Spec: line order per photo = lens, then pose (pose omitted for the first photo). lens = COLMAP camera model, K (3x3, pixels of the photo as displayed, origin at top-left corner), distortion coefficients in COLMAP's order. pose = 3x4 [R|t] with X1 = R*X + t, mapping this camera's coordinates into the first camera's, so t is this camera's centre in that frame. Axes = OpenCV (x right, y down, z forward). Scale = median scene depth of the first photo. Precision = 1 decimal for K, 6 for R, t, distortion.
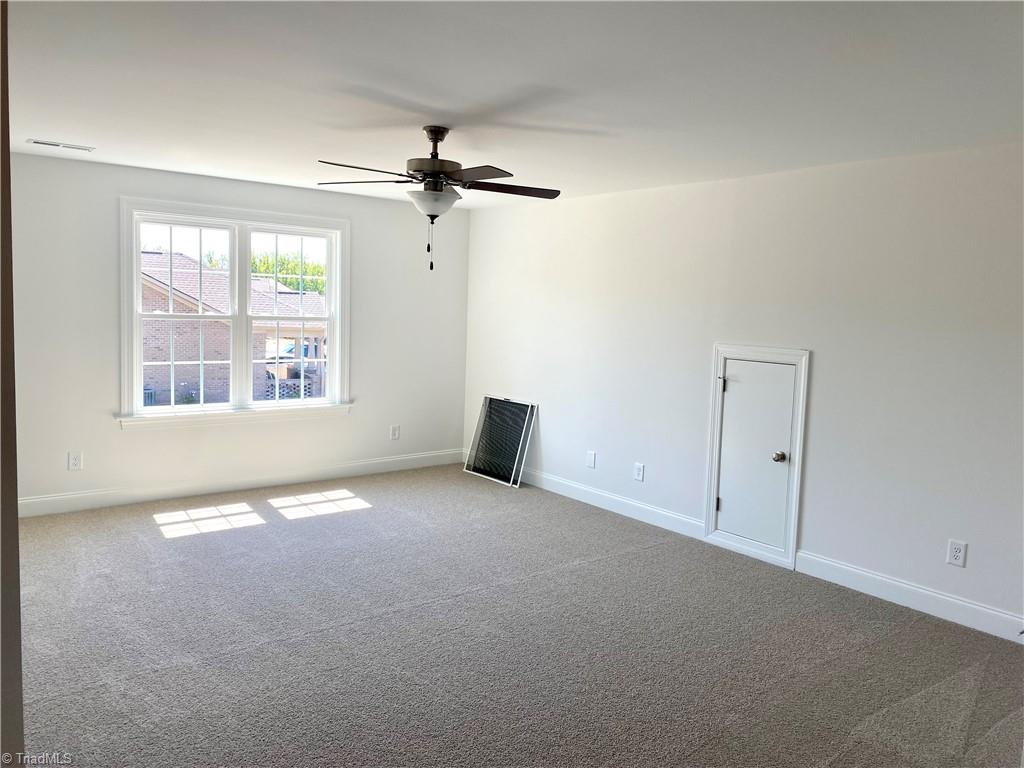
lens RADIAL K [[794.0, 0, 510.3], [0, 794.0, 381.6], [0, 0, 1]] dist [0.090609, -0.079969]
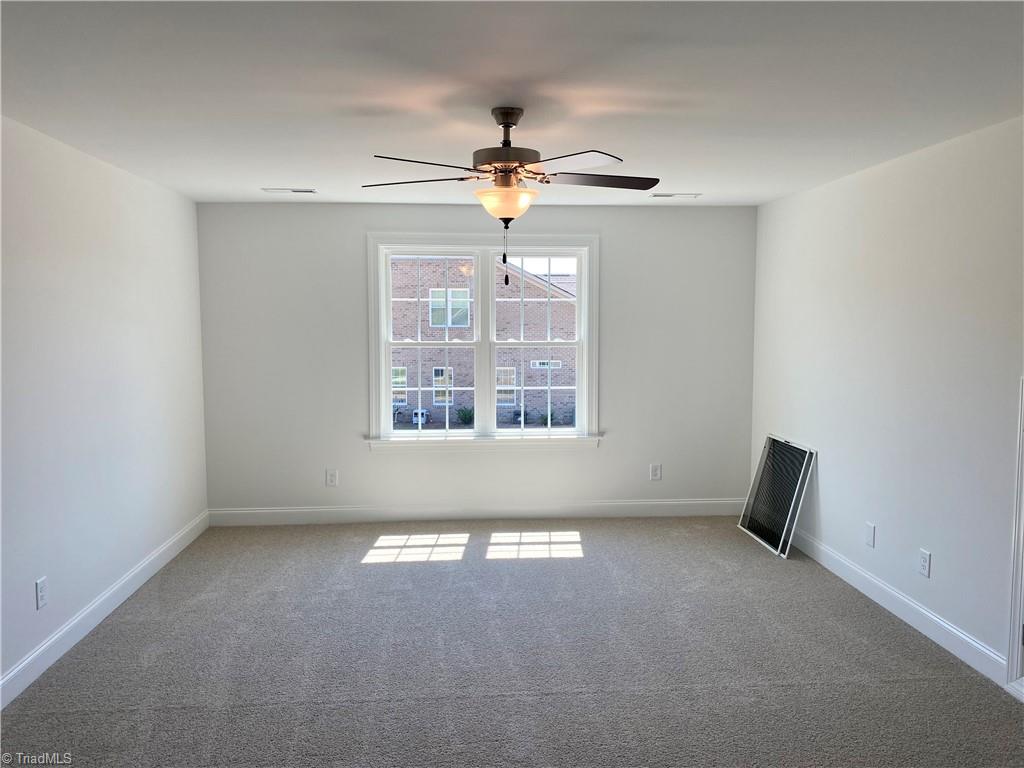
lens RADIAL K [[794.0, 0, 484.7], [0, 794.0, 364.7], [0, 0, 1]] dist [0.090609, -0.079969]
pose [[0.831346, -0.001731, -0.555752, 0.214633], [-0.027542, 0.998638, -0.044312, -0.011127], [0.555072, 0.052145, 0.830166, 0.197861]]
